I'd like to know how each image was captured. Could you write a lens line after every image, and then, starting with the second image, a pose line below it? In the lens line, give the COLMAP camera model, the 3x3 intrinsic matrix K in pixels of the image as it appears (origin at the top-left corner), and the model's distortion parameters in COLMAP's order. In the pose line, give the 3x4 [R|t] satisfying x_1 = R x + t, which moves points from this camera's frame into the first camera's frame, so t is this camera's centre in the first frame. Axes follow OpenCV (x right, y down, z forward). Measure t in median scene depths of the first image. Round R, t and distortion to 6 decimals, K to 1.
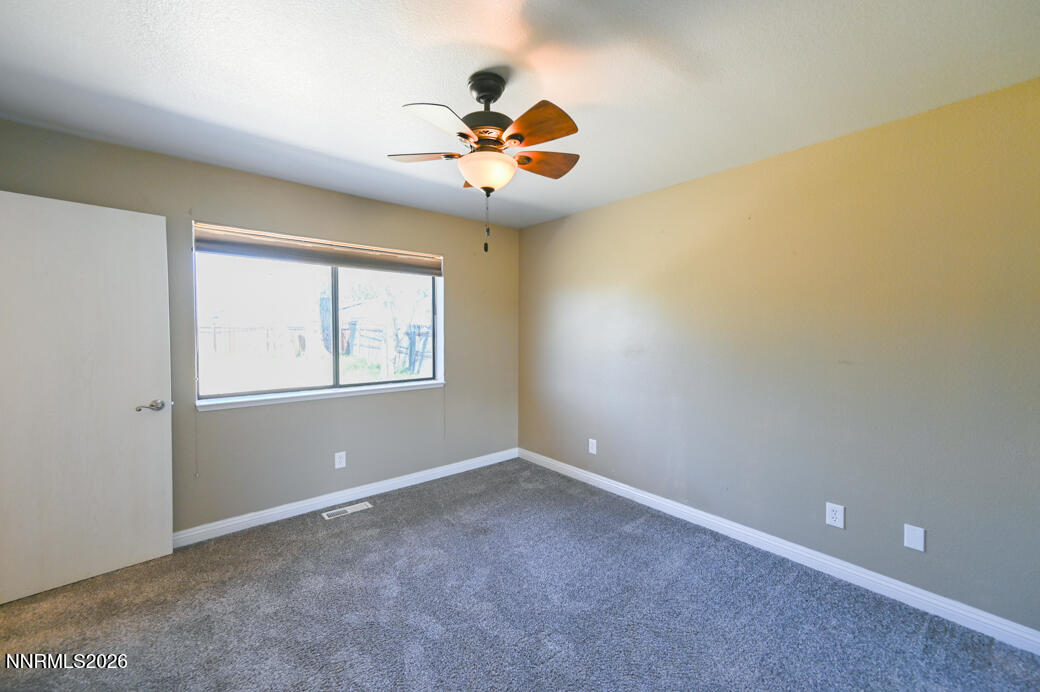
lens RADIAL K [[406.3, 0, 516.7], [0, 406.3, 342.5], [0, 0, 1]] dist [0.001107, 0.000155]
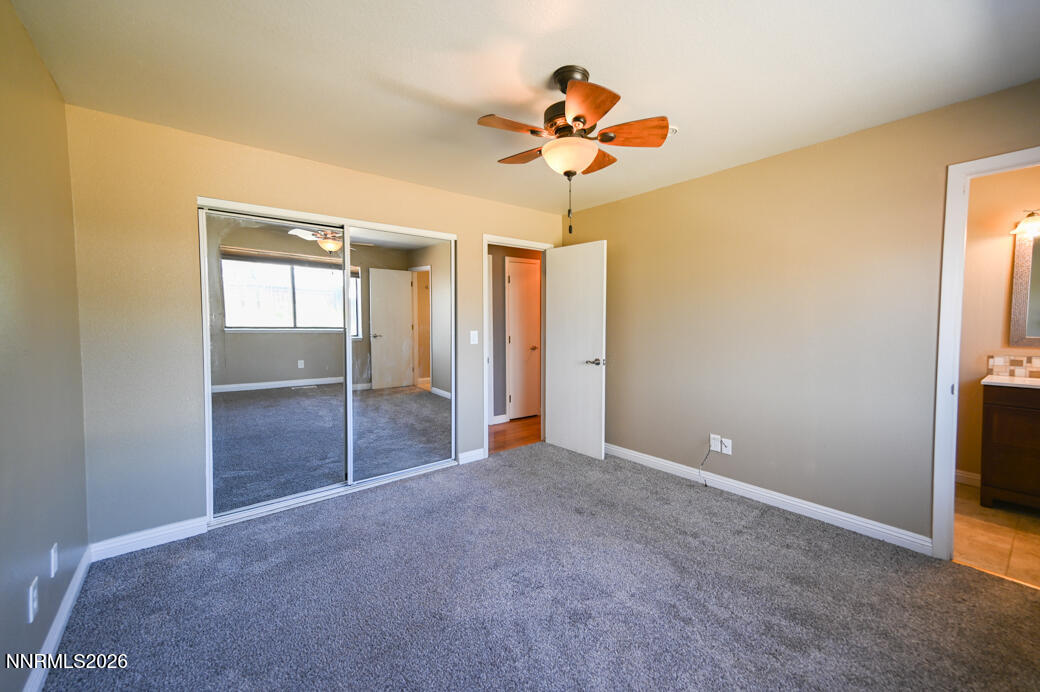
lens RADIAL K [[409.0, 0, 539.4], [0, 409.0, 334.4], [0, 0, 1]] dist [-0.000834, -0.000048]
pose [[-0.999999, -0.001171, -0.000827, 0.005897], [-0.001226, 0.997579, 0.069532, -0.018091], [0.000744, 0.069533, -0.997579, 1.411132]]
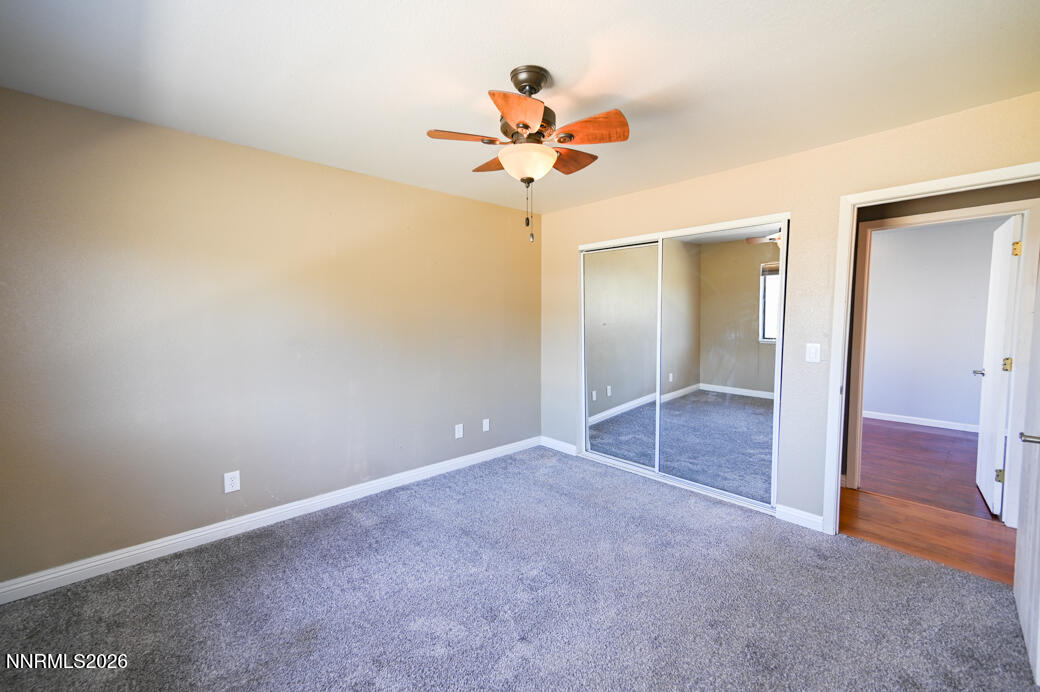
lens RADIAL K [[421.8, 0, 520.0], [0, 421.8, 346.0], [0, 0, 1]] dist [0.000456, 0.000073]
pose [[-0.043331, -0.077018, 0.996088, -0.771280], [0.034927, 0.996298, 0.078553, -0.030816], [-0.998450, 0.038194, -0.040481, 0.723108]]
